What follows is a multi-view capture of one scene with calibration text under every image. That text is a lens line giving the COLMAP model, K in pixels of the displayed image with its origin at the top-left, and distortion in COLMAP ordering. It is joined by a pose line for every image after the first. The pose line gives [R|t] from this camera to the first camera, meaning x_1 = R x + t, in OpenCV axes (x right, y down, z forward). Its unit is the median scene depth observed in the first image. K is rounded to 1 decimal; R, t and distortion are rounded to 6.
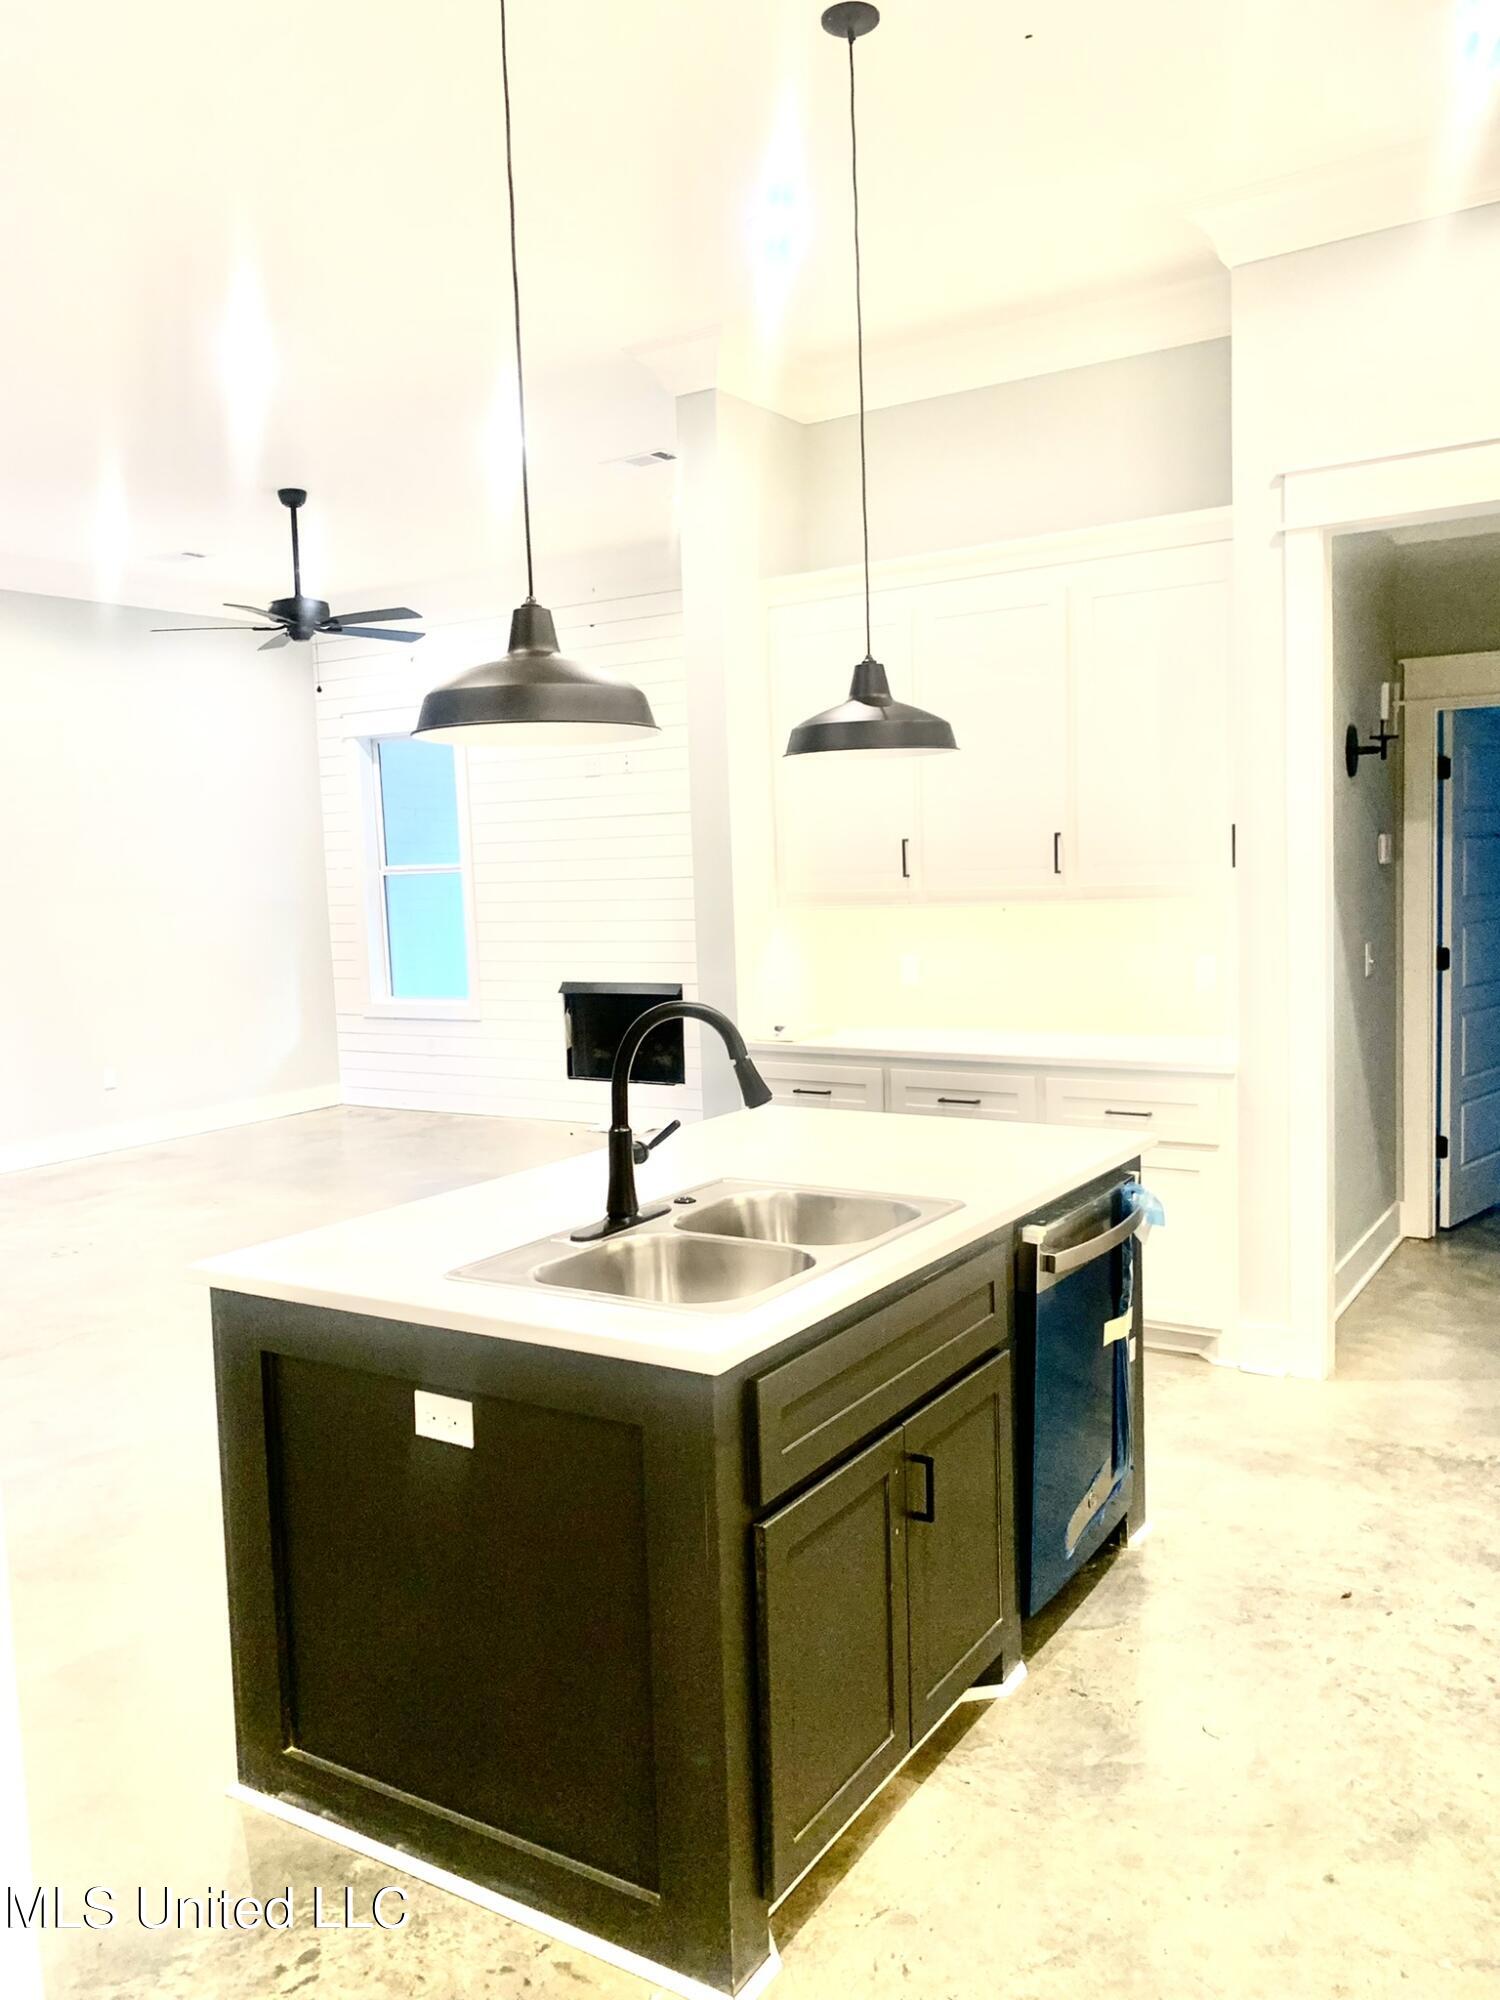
lens RADIAL K [[1541.9, 0, 750.6], [0, 1541.9, 998.9], [0, 0, 1]] dist [0.005727, -0.007557]
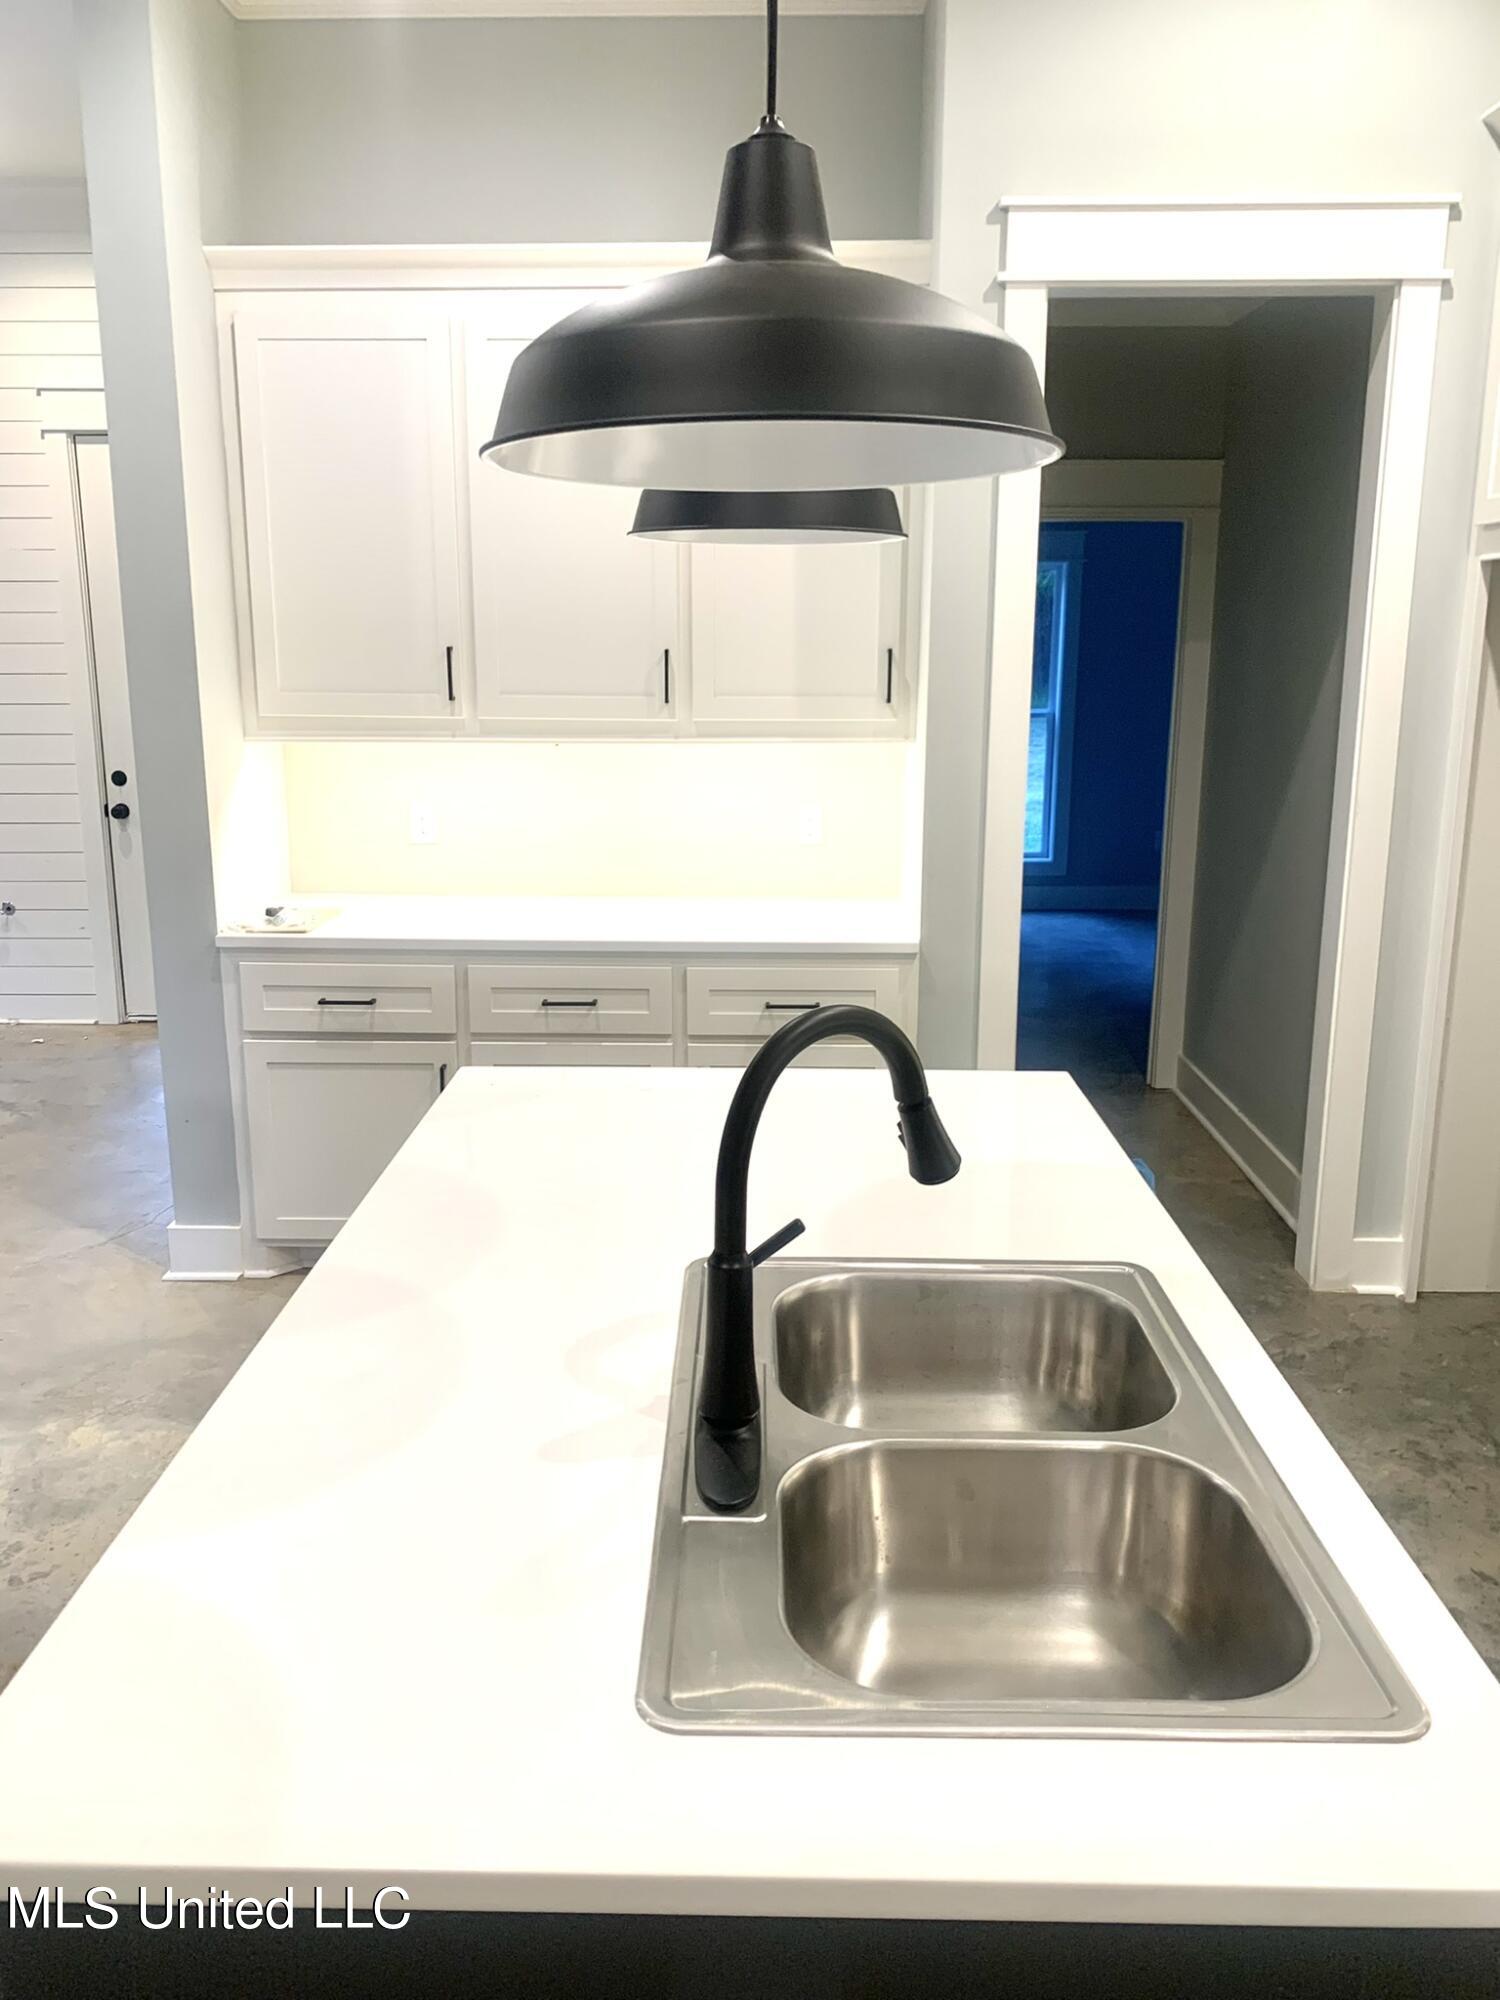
lens RADIAL K [[1541.9, 0, 748.2], [0, 1541.9, 983.1], [0, 0, 1]] dist [0.005727, -0.007557]
pose [[0.847905, -0.080175, 0.524050, -0.217064], [0.013216, 0.991388, 0.130290, -0.048429], [-0.529983, -0.103547, 0.841663, 0.358590]]
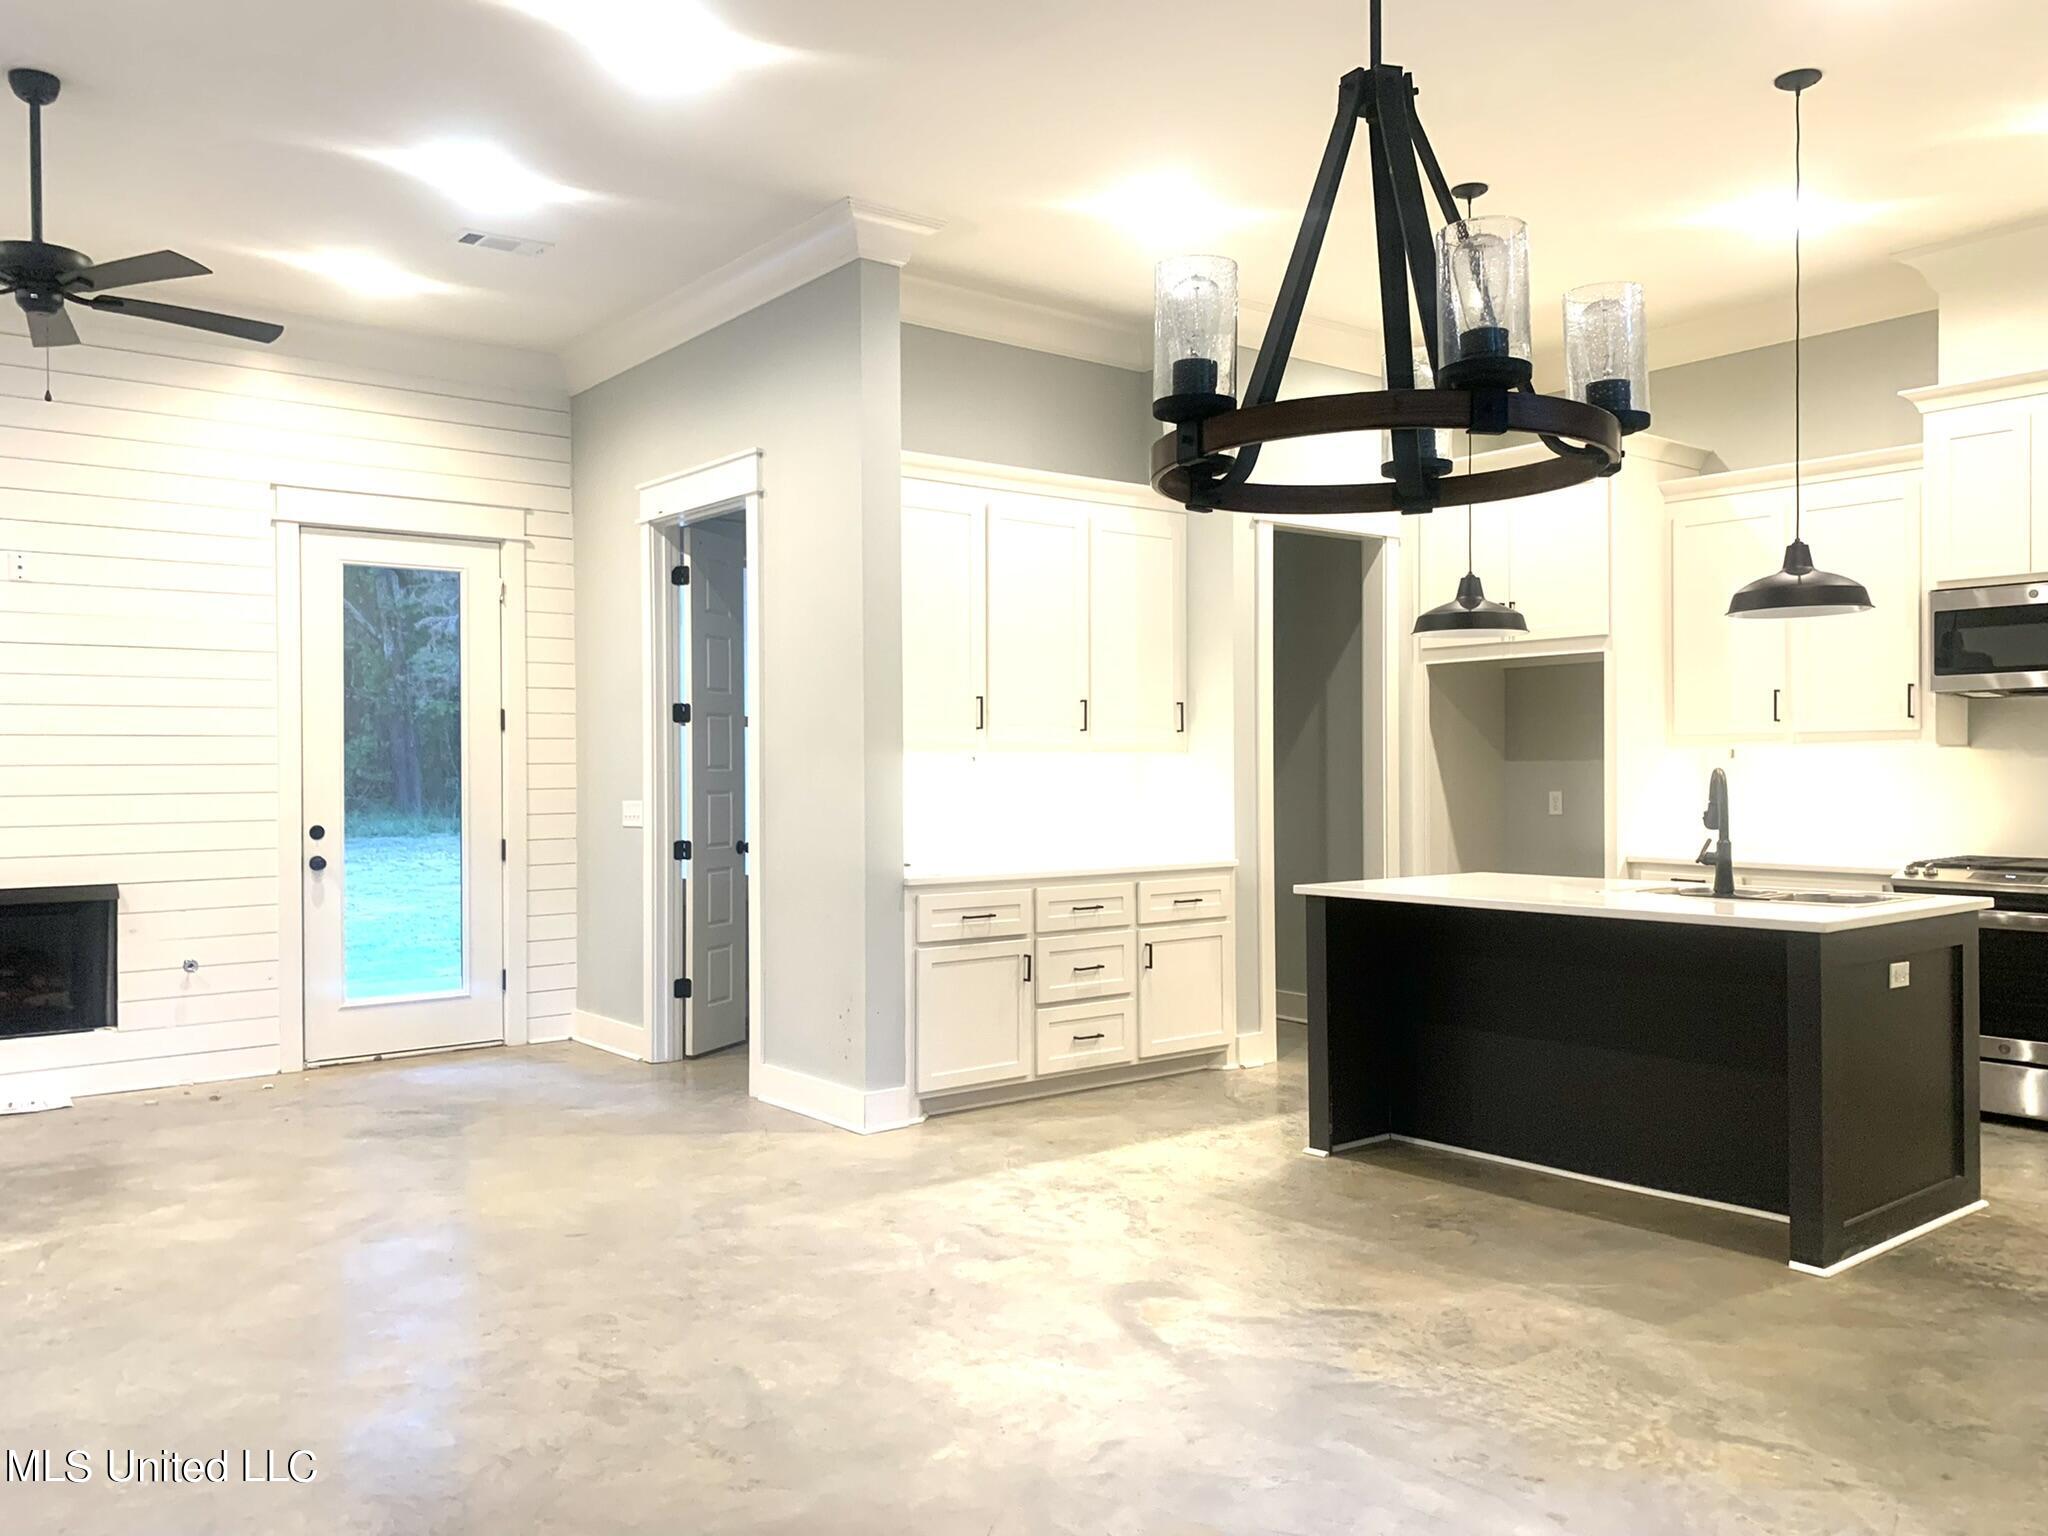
lens RADIAL K [[1578.9, 0, 1023.7], [0, 1578.9, 769.5], [0, 0, 1]] dist [0.005727, -0.007557]
pose [[0.317019, 0.036225, 0.947727, -1.242066], [0.077742, 0.994915, -0.064034, 0.036661], [-0.945228, 0.093978, 0.312590, 0.737258]]
